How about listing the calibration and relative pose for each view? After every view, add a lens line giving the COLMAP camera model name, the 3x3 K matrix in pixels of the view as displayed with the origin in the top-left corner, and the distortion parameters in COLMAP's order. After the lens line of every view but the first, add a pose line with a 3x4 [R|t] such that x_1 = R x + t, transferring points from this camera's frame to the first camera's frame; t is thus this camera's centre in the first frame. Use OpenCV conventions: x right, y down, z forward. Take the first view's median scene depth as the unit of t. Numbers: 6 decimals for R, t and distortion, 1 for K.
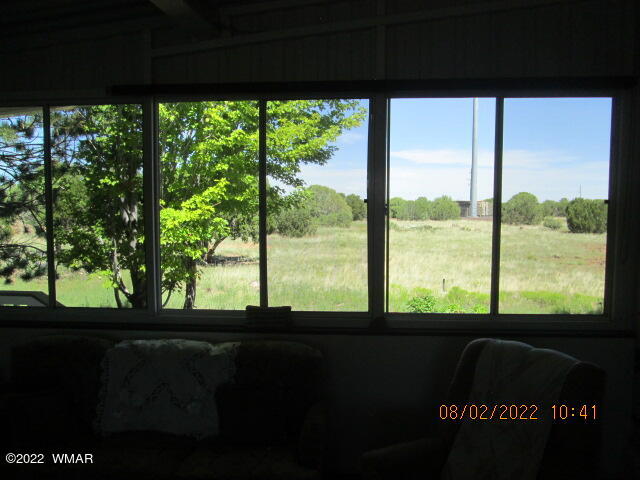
lens RADIAL K [[521.2, 0, 320.0], [0, 521.2, 240.0], [0, 0, 1]] dist [-0.053217, 0.014437]
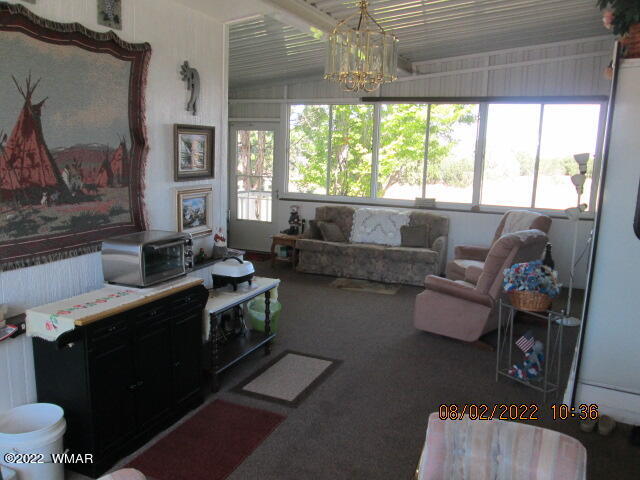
lens RADIAL K [[521.2, 0, 320.0], [0, 521.2, 240.0], [0, 0, 1]] dist [-0.053217, 0.014437]
pose [[0.950167, 0.081671, -0.300854, 0.157420], [-0.053453, 0.993462, 0.100872, 0.108575], [0.307126, -0.079763, 0.948320, -1.269707]]
